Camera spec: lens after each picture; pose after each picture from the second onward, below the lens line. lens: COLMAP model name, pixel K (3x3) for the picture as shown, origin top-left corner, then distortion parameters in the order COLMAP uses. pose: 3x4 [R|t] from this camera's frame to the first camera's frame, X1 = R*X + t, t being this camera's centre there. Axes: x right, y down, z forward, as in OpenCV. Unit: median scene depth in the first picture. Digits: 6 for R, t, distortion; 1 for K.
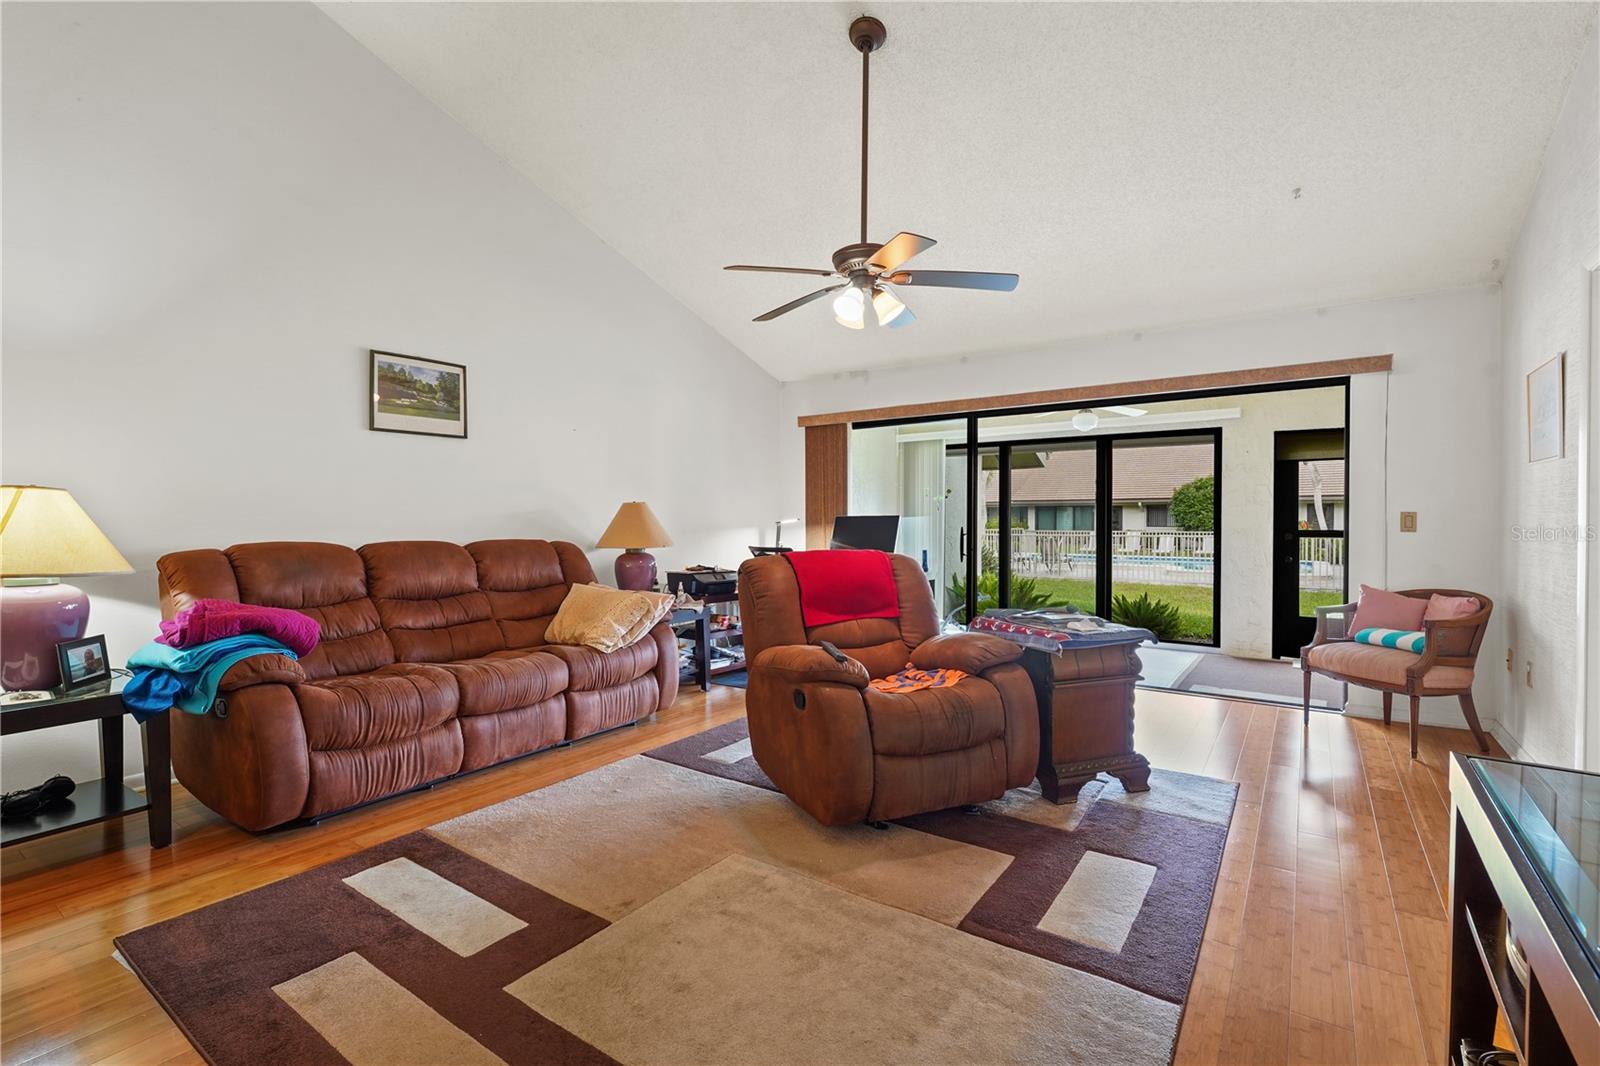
lens RADIAL K [[718.0, 0, 791.1], [0, 718.0, 530.7], [0, 0, 1]] dist [-0.002826, 0.000738]
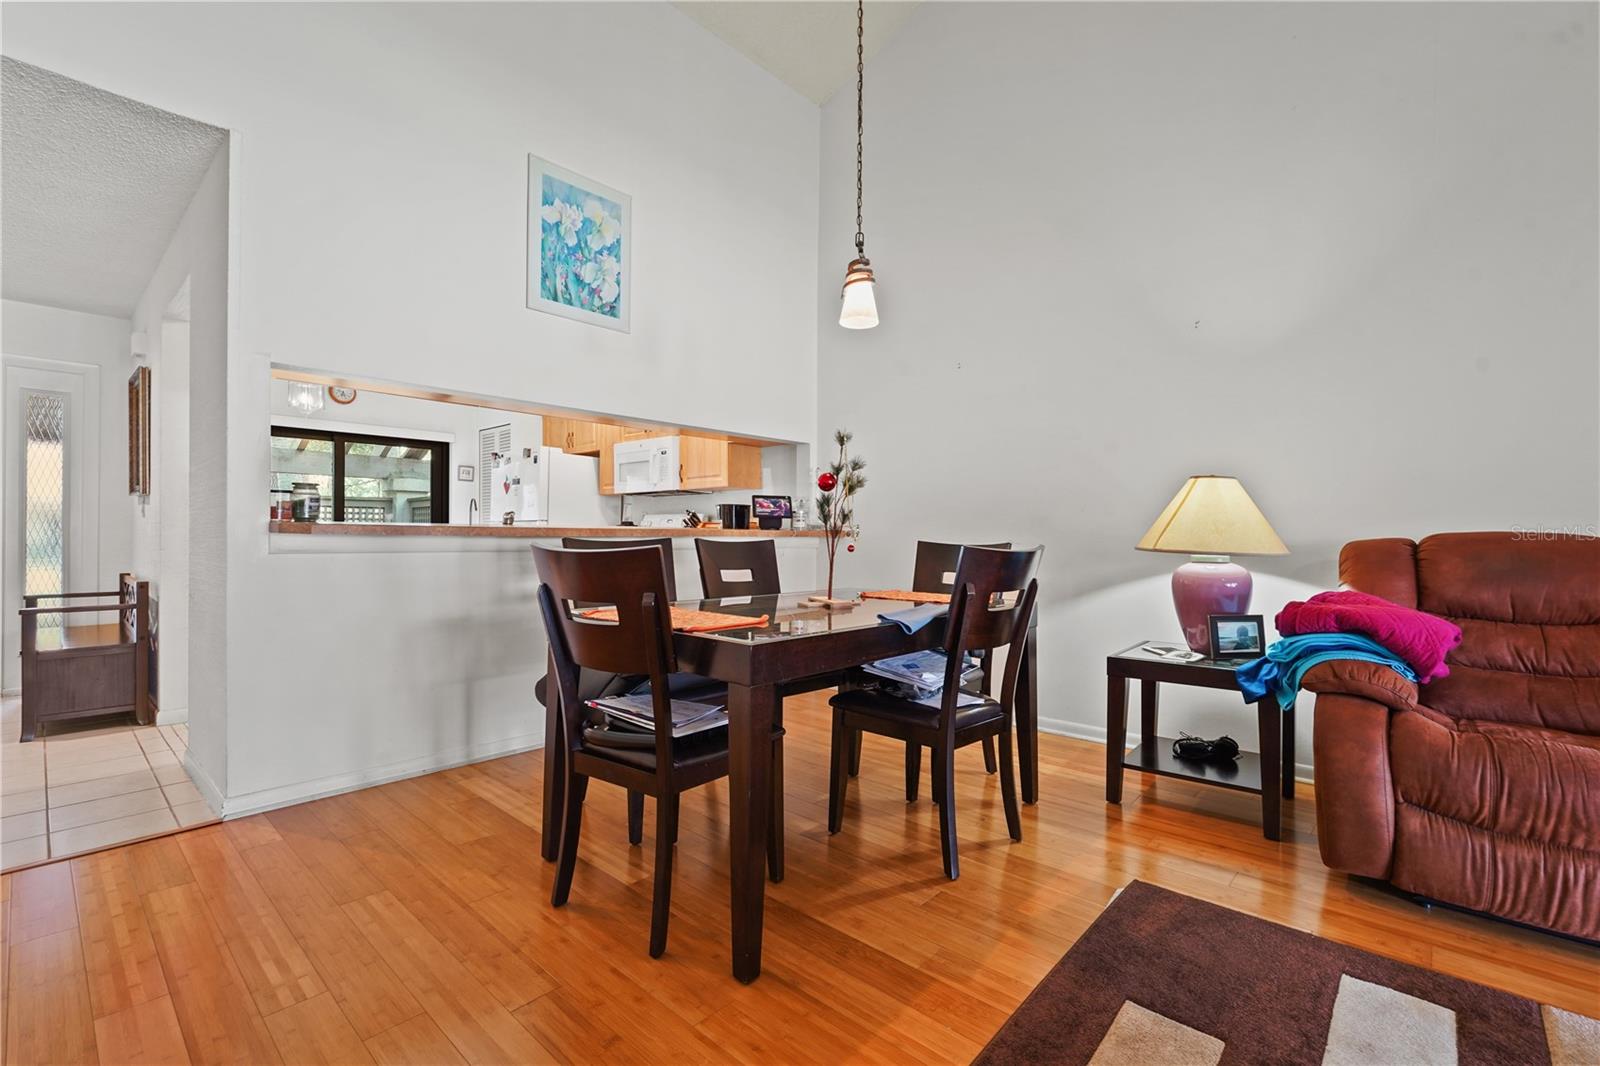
lens RADIAL K [[718.0, 0, 808.2], [0, 718.0, 533.4], [0, 0, 1]] dist [-0.002826, 0.000738]
pose [[-0.108192, -0.001012, -0.994129, 0.105696], [-0.018495, 0.999828, 0.000995, 0.027786], [0.993958, 0.018494, -0.108192, 0.335173]]
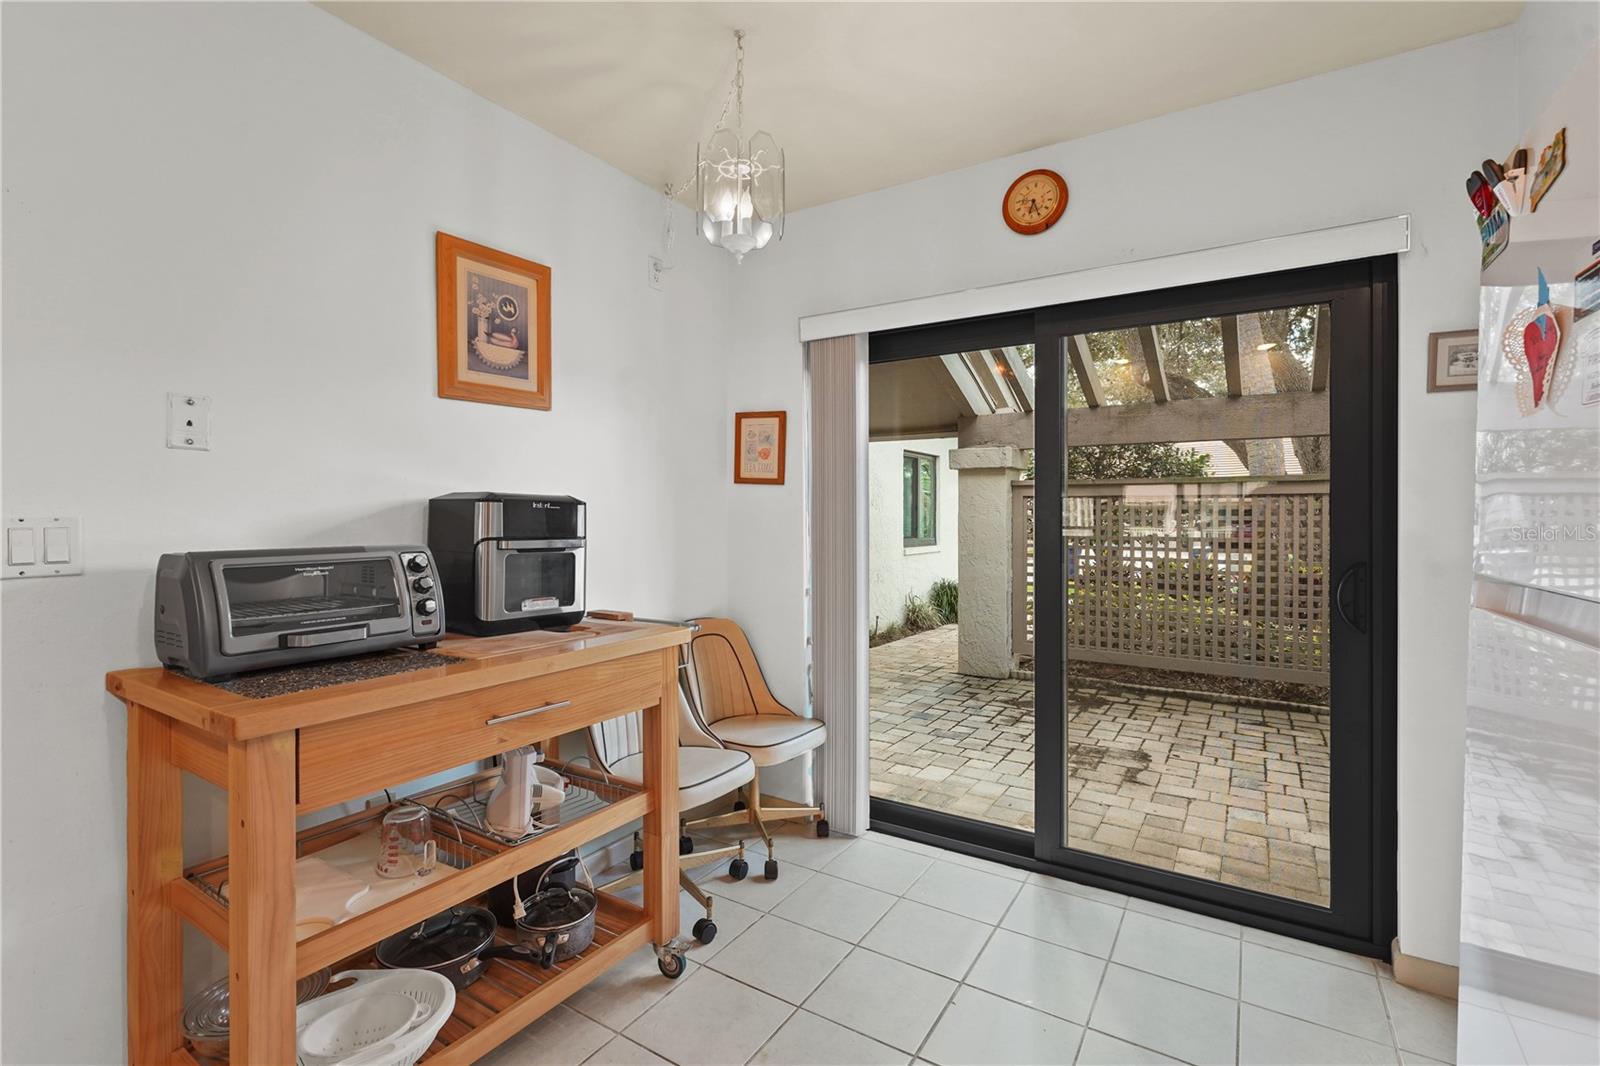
lens RADIAL K [[718.0, 0, 785.6], [0, 718.0, 518.3], [0, 0, 1]] dist [-0.002826, 0.000738]
pose [[-0.998118, 0.004876, -0.061127, -1.222915], [0.003918, 0.999868, 0.015795, -0.016093], [0.061196, 0.015526, -0.998005, -0.331280]]
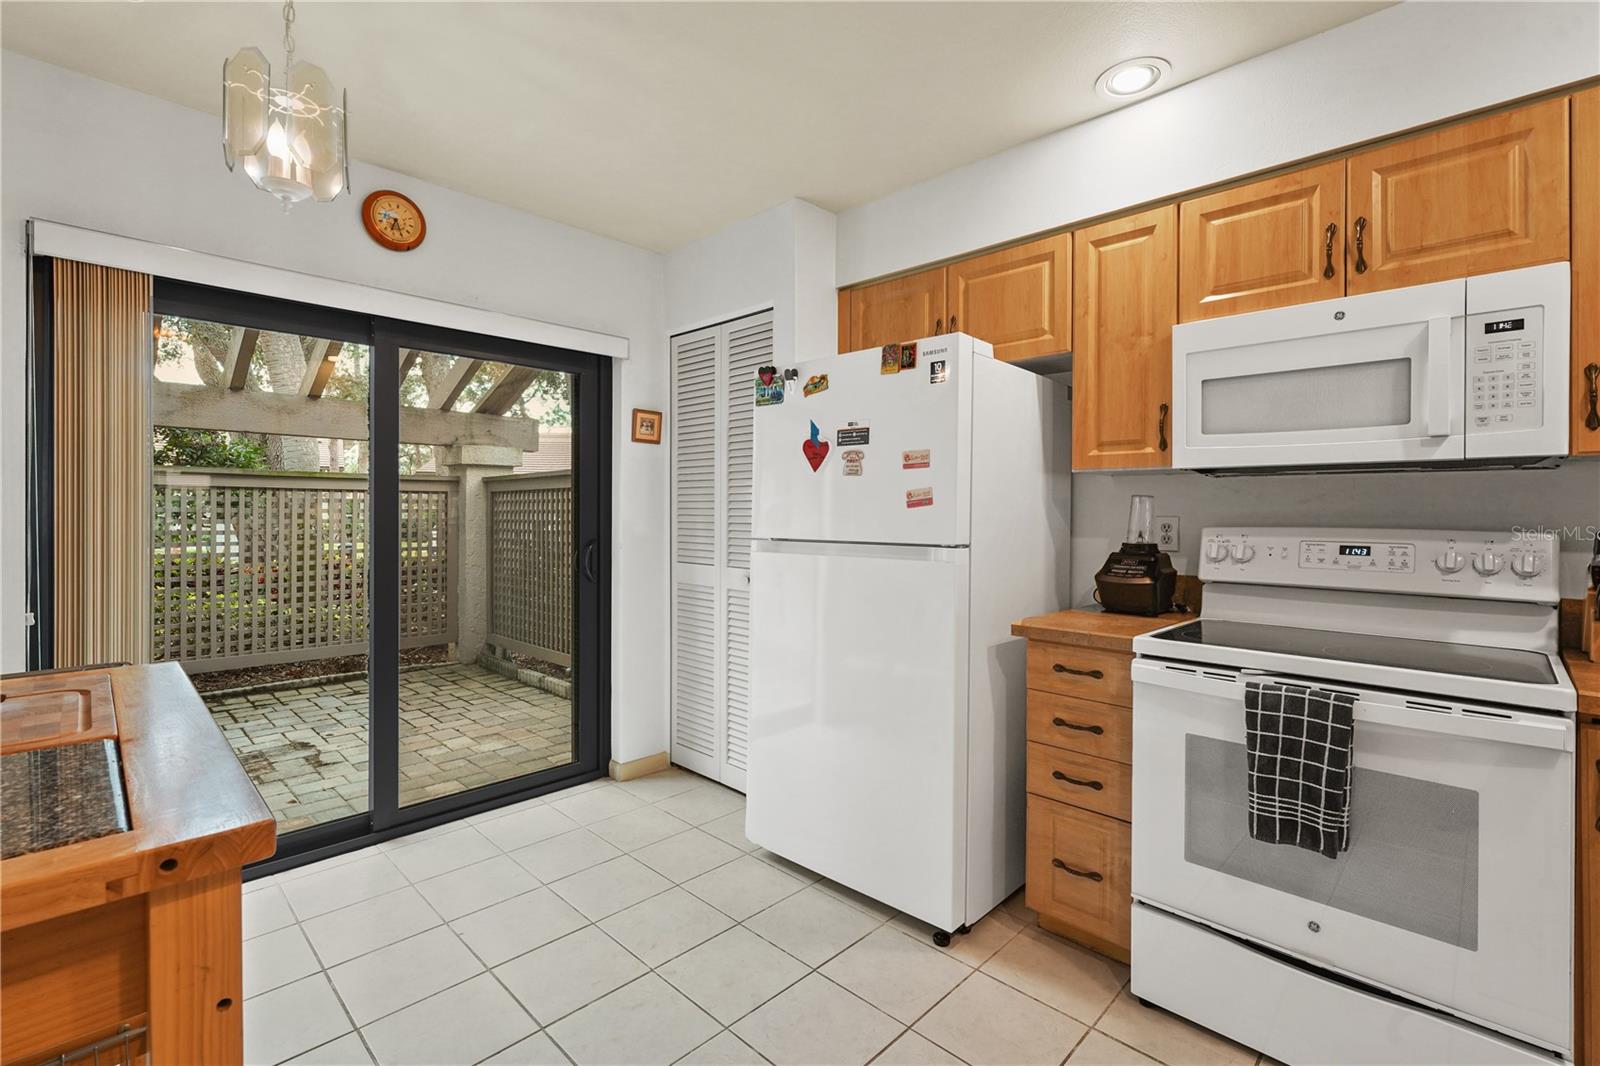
lens RADIAL K [[718.0, 0, 793.3], [0, 718.0, 511.2], [0, 0, 1]] dist [-0.002826, 0.000738]
pose [[-0.151014, 0.003824, -0.988524, -0.847358], [-0.018449, 0.999807, 0.006686, -0.017832], [0.988359, 0.019246, -0.150915, -0.471647]]
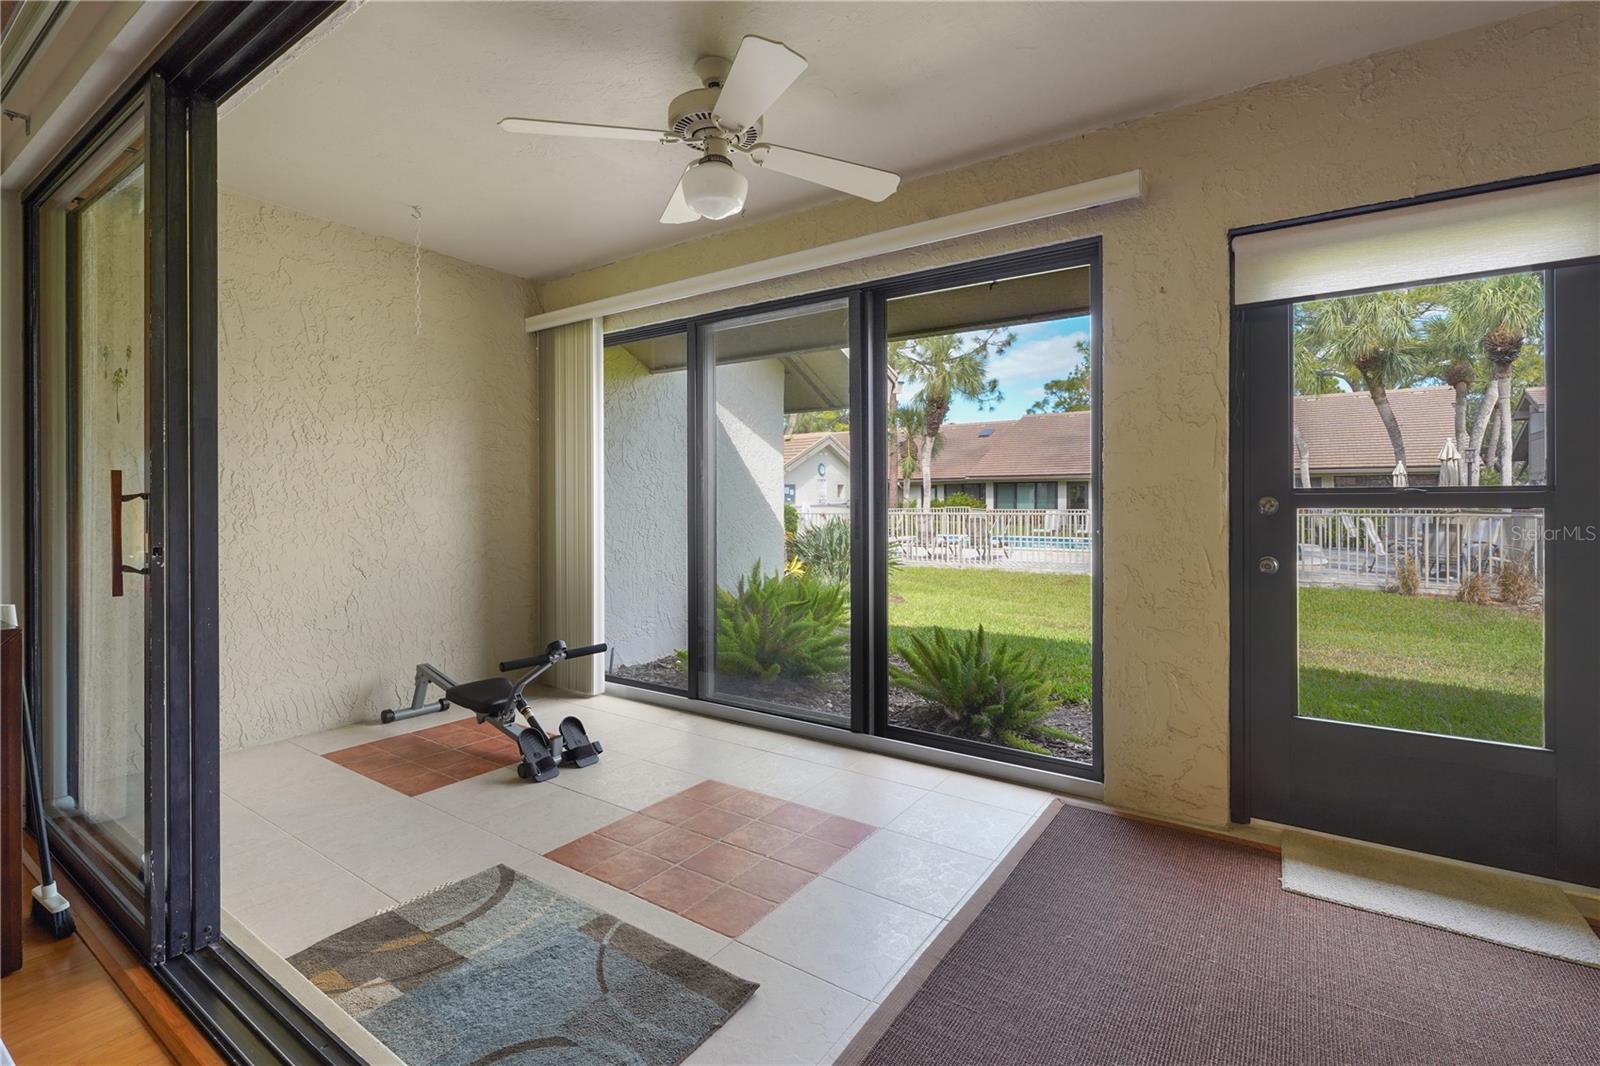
lens RADIAL K [[725.5, 0, 792.3], [0, 725.5, 505.9], [0, 0, 1]] dist [-0.002484, 0.001377]
pose [[0.999722, -0.002789, 0.023397, 0.782551], [0.002963, 0.999968, -0.007405, 0.018138], [-0.023375, 0.007472, 0.999699, 1.126573]]
